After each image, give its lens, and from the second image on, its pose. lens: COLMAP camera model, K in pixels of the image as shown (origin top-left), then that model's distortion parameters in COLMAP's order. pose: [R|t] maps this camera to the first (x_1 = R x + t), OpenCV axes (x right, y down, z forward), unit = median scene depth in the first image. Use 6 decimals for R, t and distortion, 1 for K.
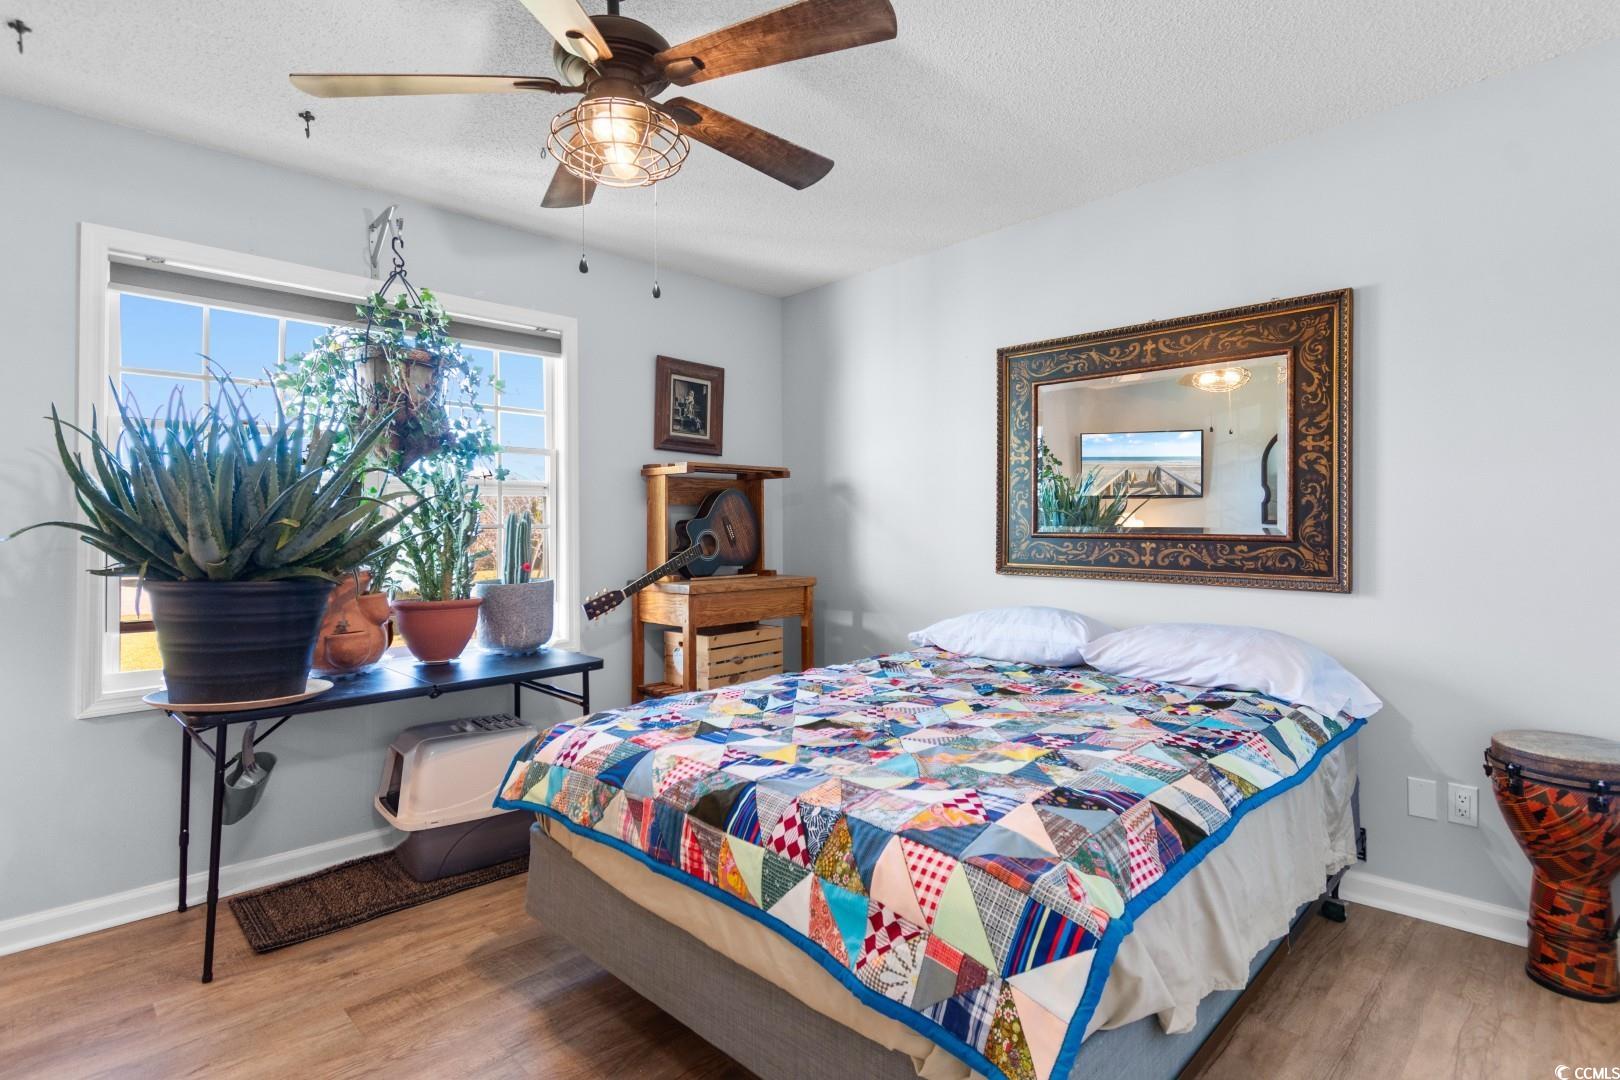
lens RADIAL K [[864.9, 0, 893.7], [0, 864.9, 518.8], [0, 0, 1]] dist [0.002741, 0.000225]
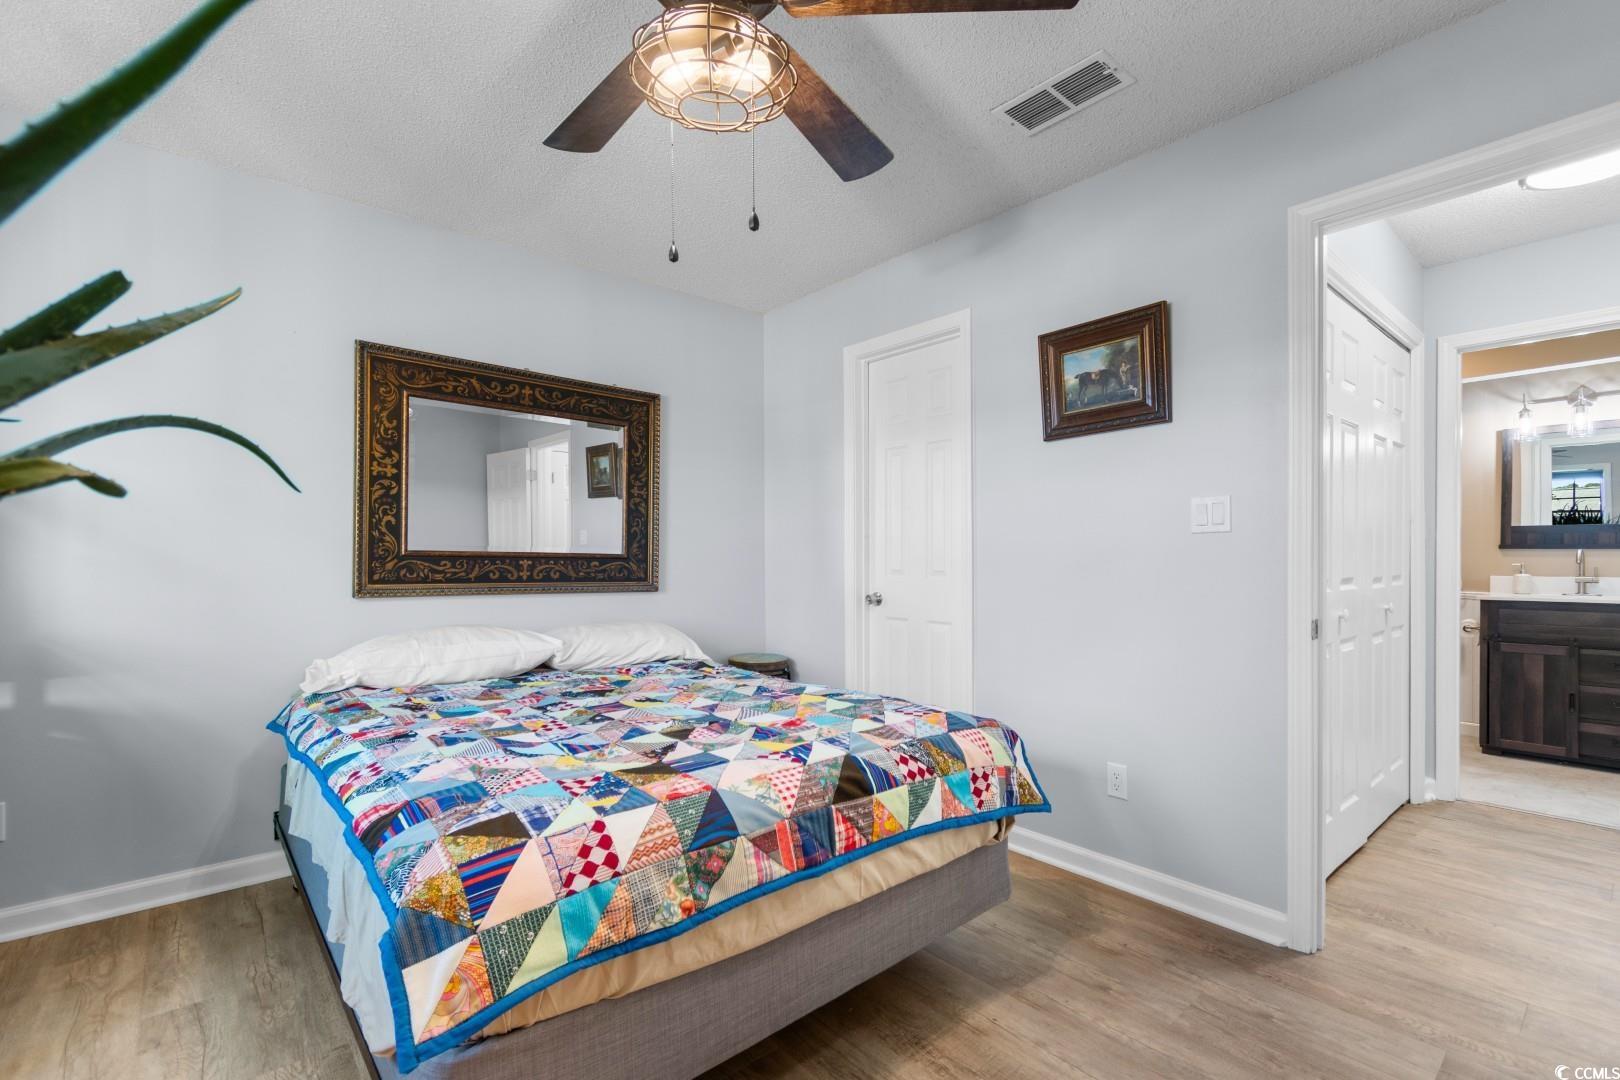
lens RADIAL K [[725.8, 0, 806.7], [0, 725.8, 562.4], [0, 0, 1]] dist [0.001670, 0.000150]
pose [[0.074802, -0.005927, 0.997181, -0.698481], [-0.014317, 0.999873, 0.007017, 0.019566], [-0.997096, -0.014802, 0.074707, 0.591855]]
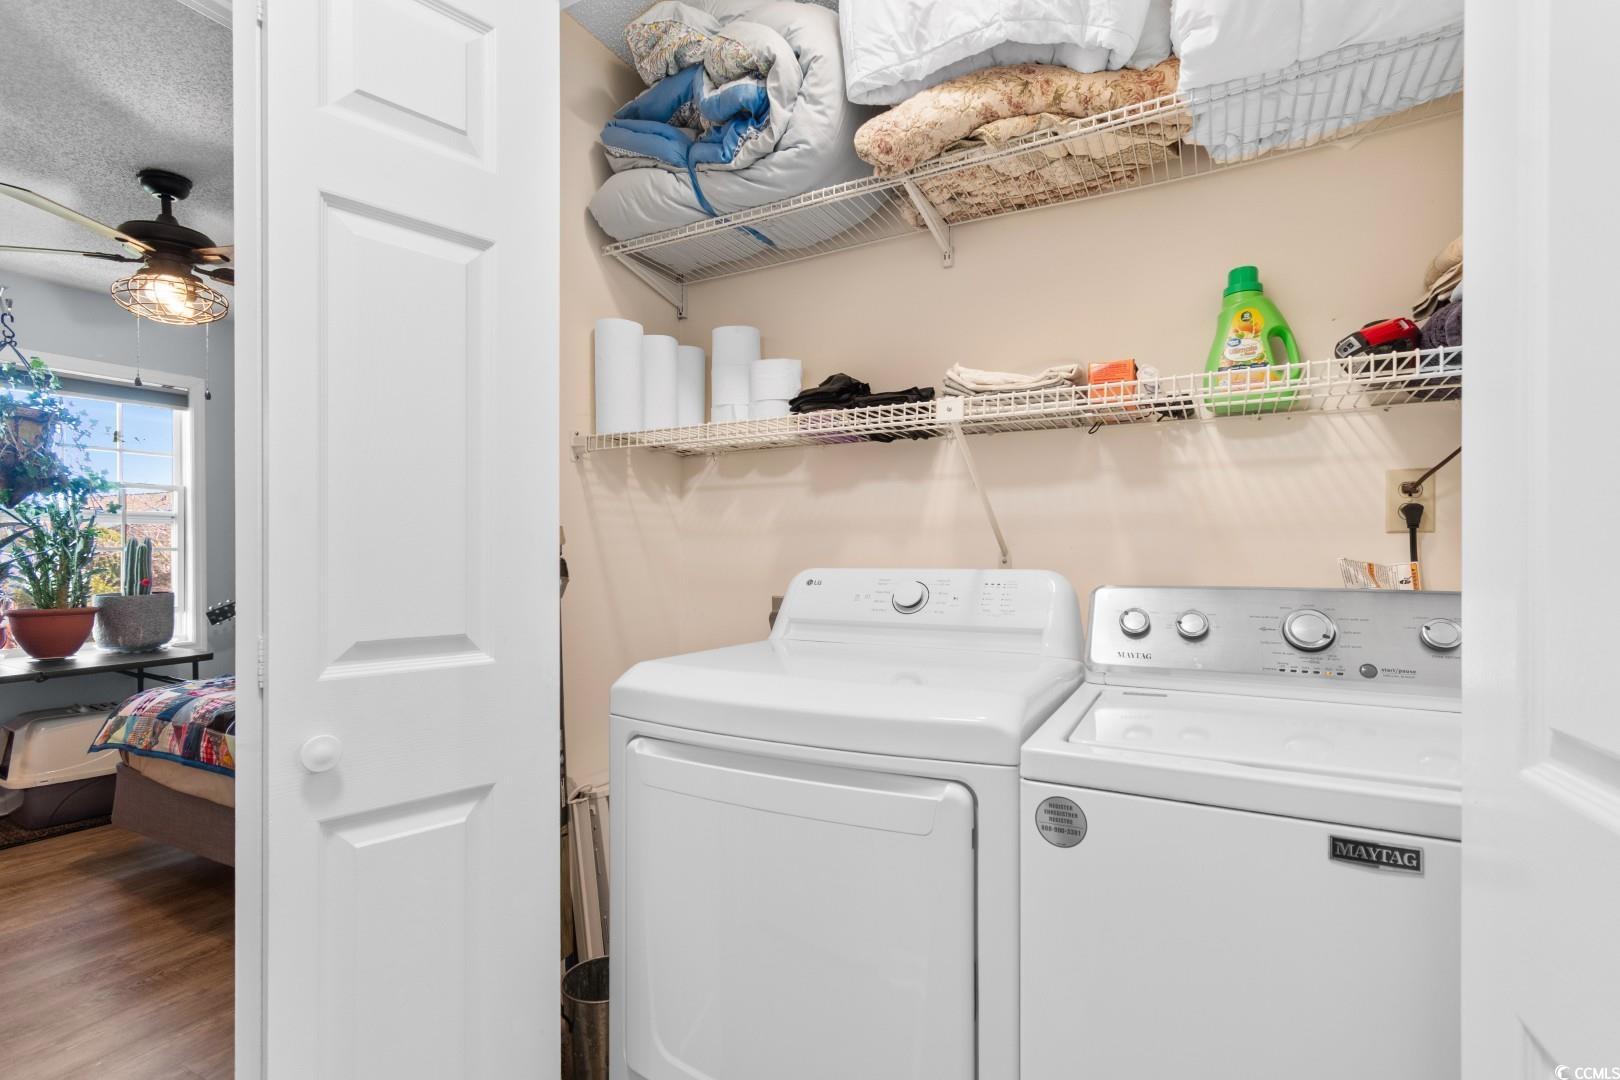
lens RADIAL K [[895.2, 0, 1022.9], [0, 895.2, 554.4], [0, 0, 1]] dist [0.001288, 0.000406]
pose [[0.961402, 0.004876, 0.275103, 0.476103], [-0.009171, 0.999855, 0.014330, -0.015530], [-0.274993, -0.016300, 0.961308, -0.642010]]
